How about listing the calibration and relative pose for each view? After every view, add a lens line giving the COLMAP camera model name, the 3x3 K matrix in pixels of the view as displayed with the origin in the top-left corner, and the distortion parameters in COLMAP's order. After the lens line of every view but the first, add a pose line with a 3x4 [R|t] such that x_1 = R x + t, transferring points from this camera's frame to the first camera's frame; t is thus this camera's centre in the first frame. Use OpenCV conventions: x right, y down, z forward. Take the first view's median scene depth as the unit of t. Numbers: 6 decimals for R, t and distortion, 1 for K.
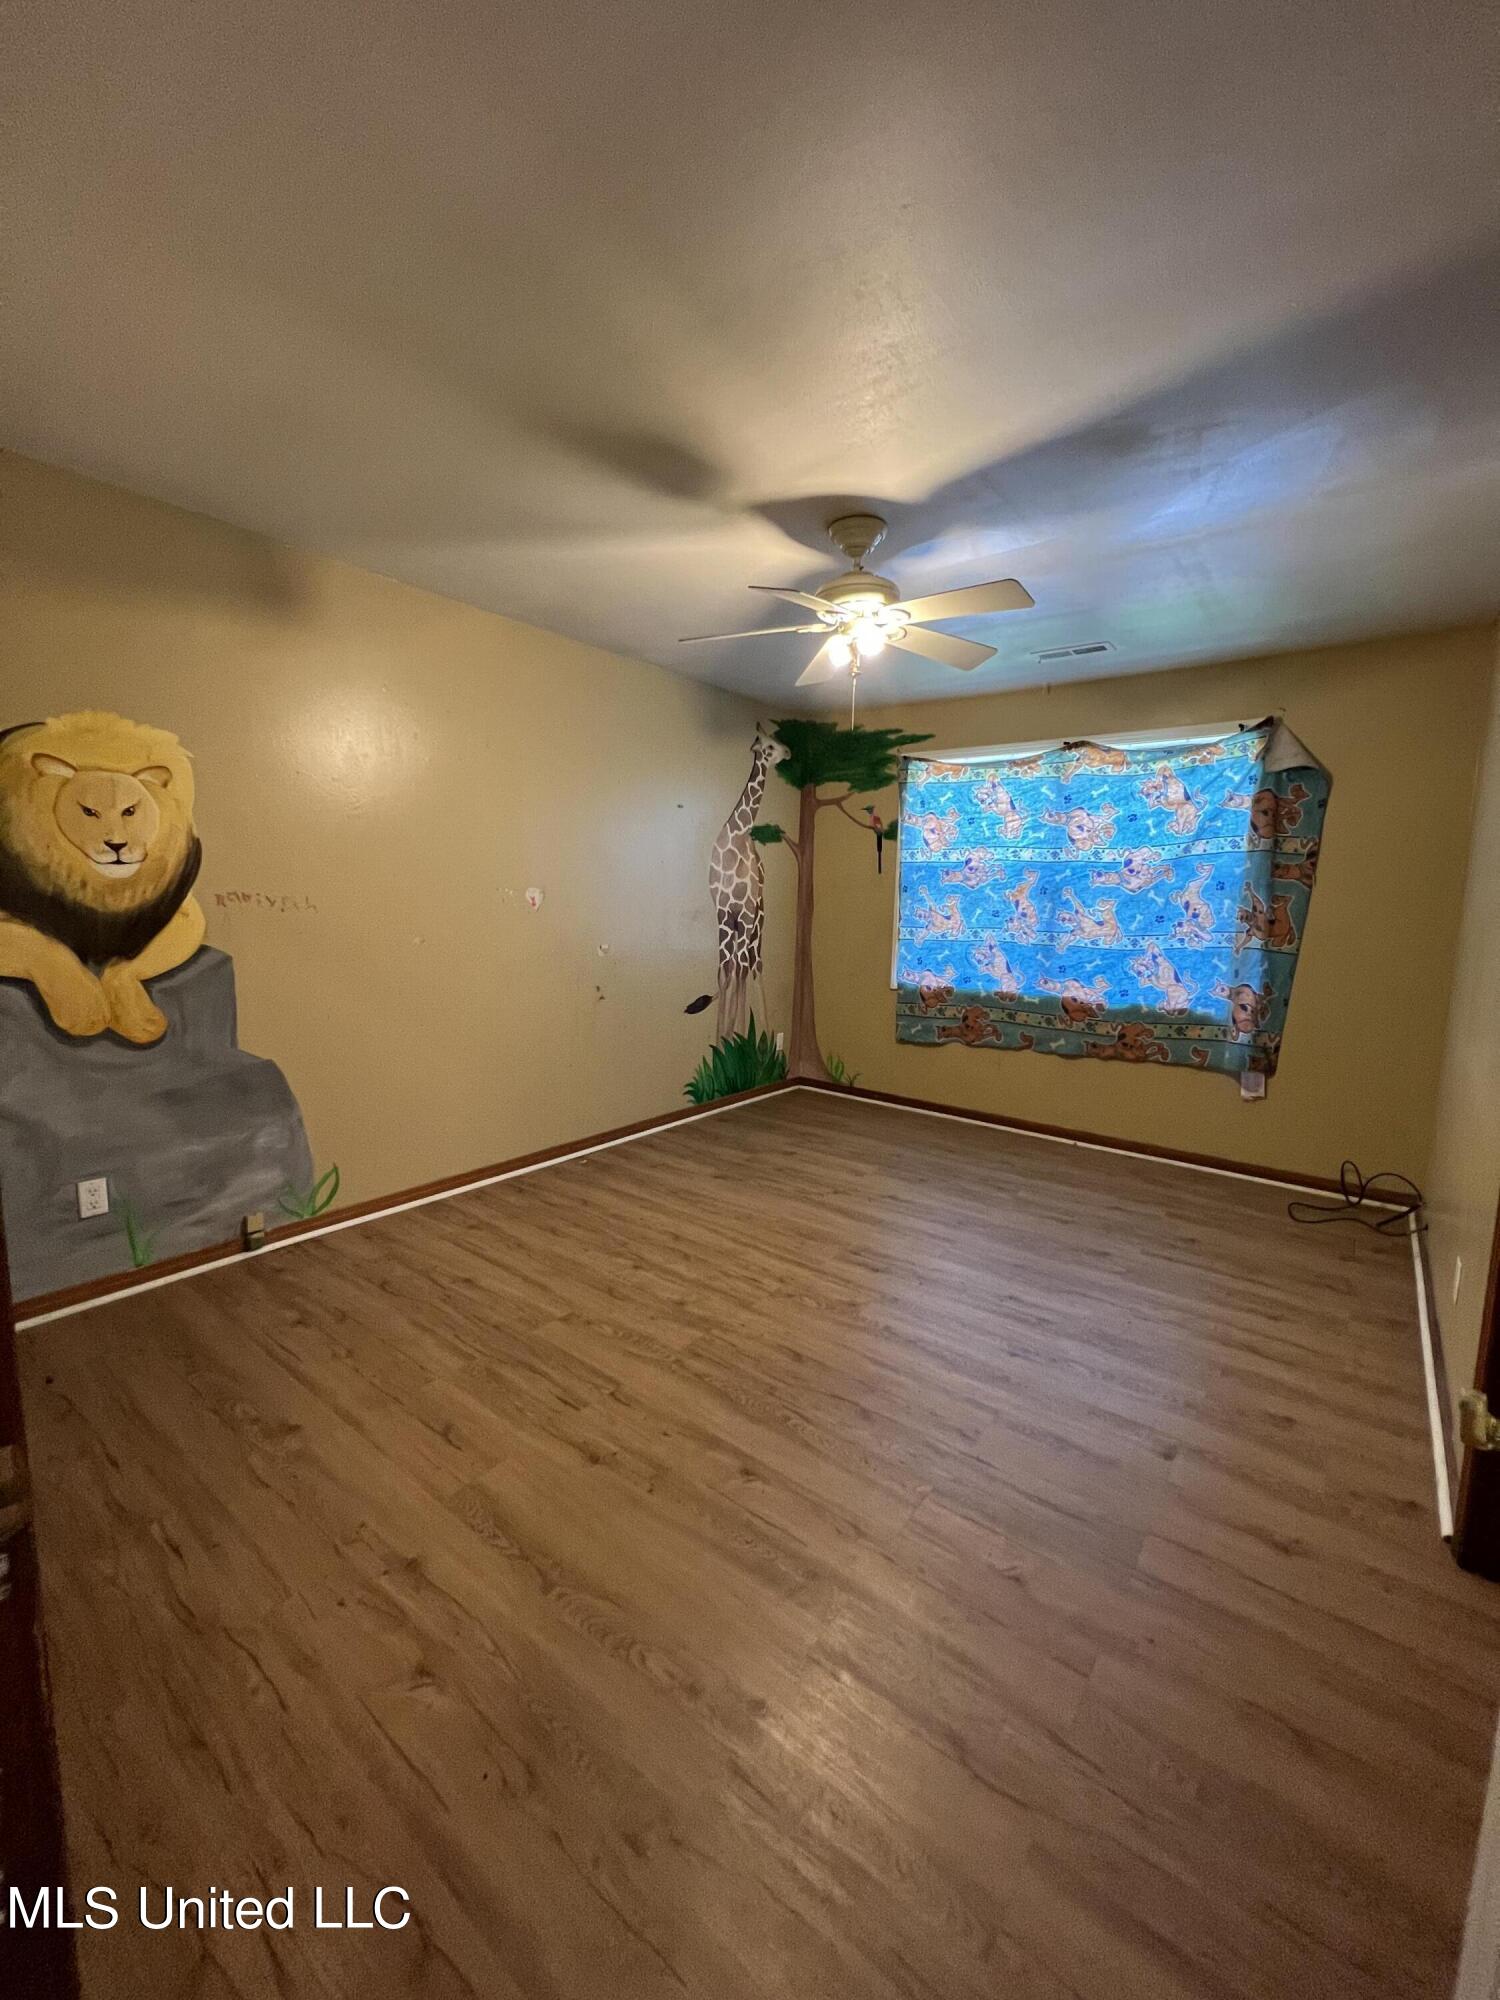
lens RADIAL K [[804.5, 0, 756.6], [0, 804.5, 998.9], [0, 0, 1]] dist [0.000869, 0.000618]
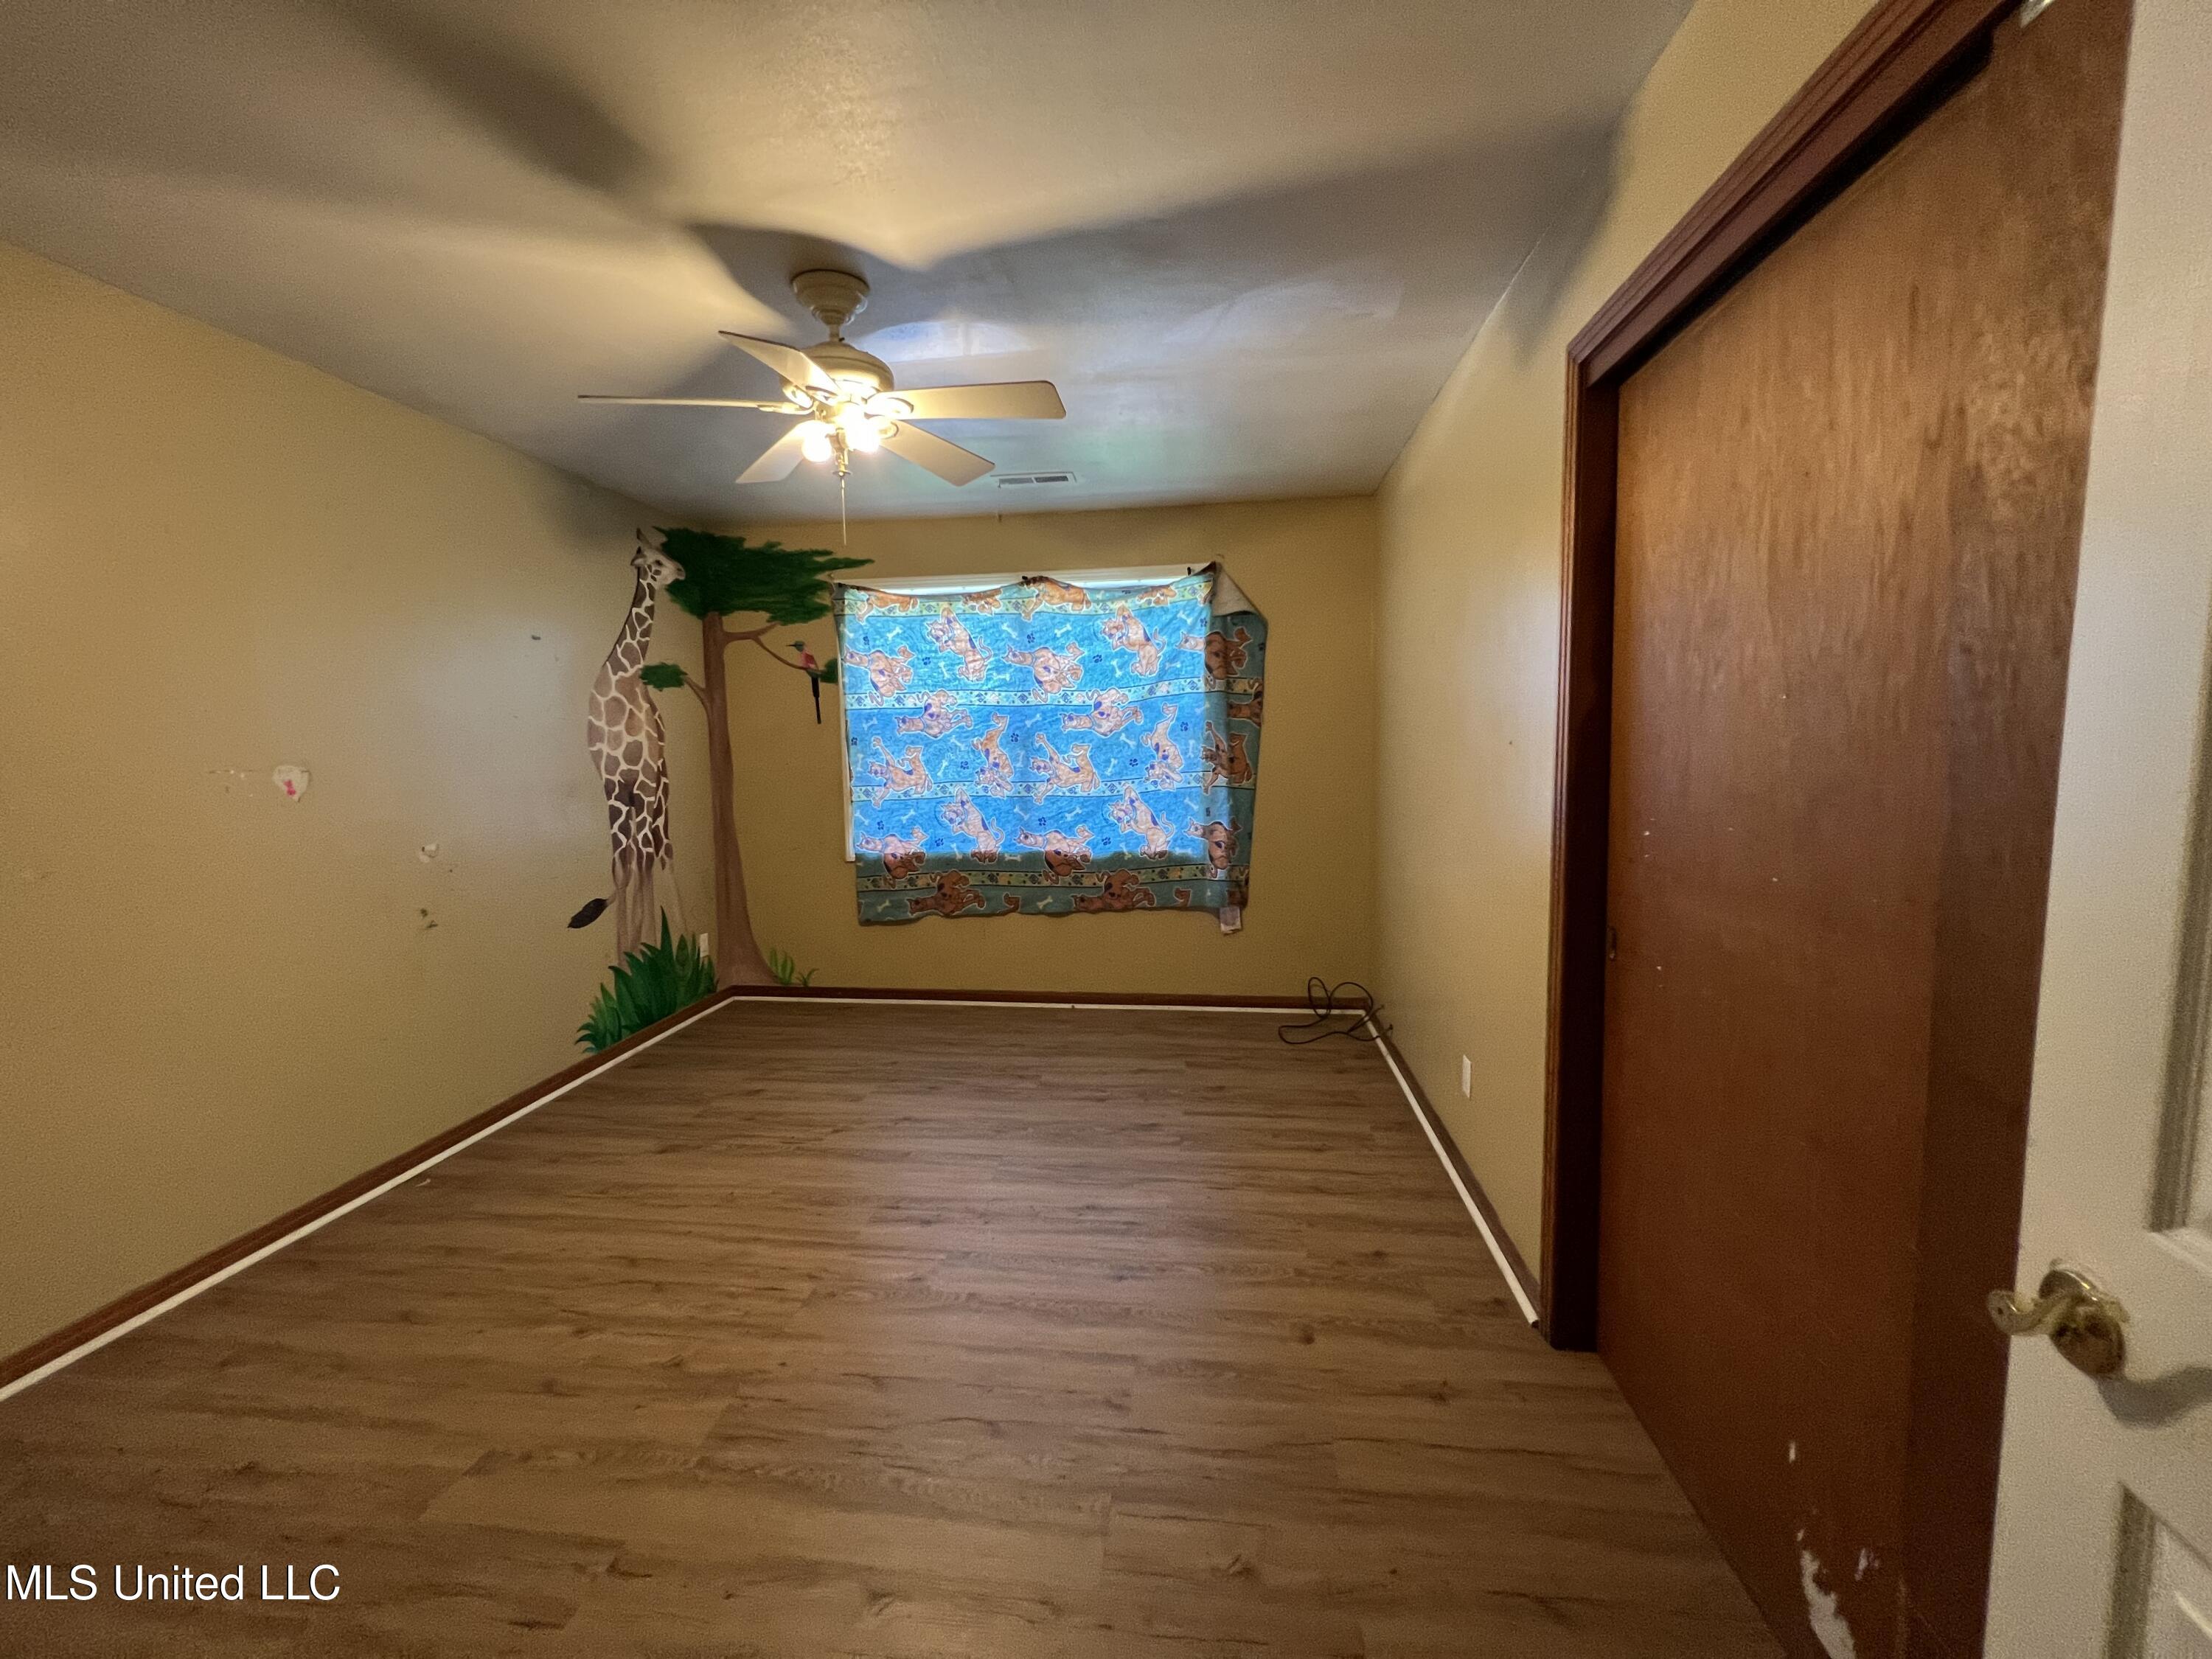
lens RADIAL K [[889.8, 0, 1104.4], [0, 889.8, 827.6], [0, 0, 1]] dist [0.000869, 0.000618]
pose [[0.860731, -0.088881, 0.501241, -0.080699], [0.104217, 0.994551, -0.002604, -0.022774], [-0.498278, 0.054479, 0.865304, 0.097187]]
